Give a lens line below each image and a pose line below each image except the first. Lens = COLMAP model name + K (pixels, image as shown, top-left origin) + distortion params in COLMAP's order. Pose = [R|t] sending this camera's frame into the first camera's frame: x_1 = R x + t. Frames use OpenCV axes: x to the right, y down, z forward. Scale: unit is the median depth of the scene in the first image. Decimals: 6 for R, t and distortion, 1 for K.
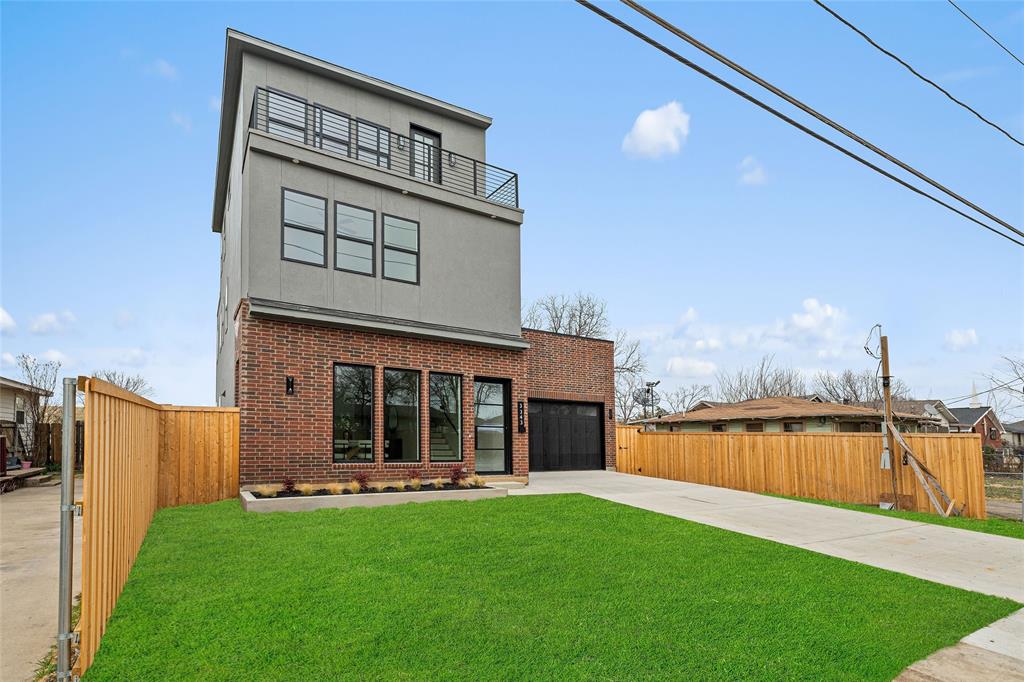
lens RADIAL K [[438.4, 0, 518.7], [0, 438.4, 352.9], [0, 0, 1]] dist [-0.000371, 0.000338]
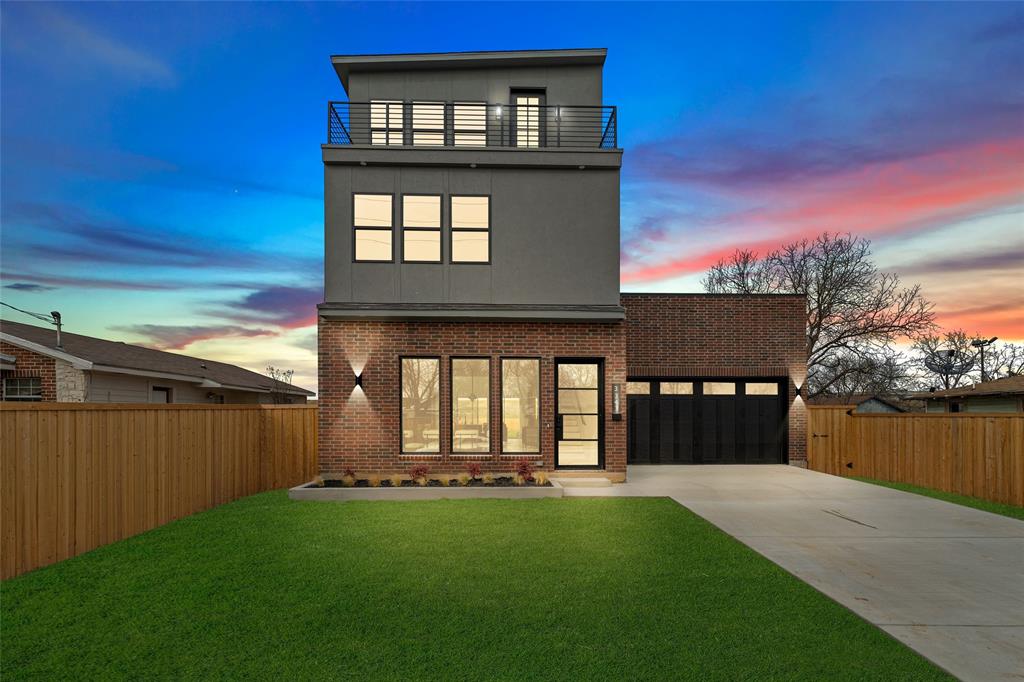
lens RADIAL K [[456.1, 0, 512.1], [0, 456.1, 370.9], [0, 0, 1]] dist [0.001777, 0.000427]
pose [[0.887553, -0.065441, -0.456035, 0.229445], [0.101024, 0.993414, 0.054062, 0.020548], [0.449493, -0.094053, 0.888319, 0.145054]]
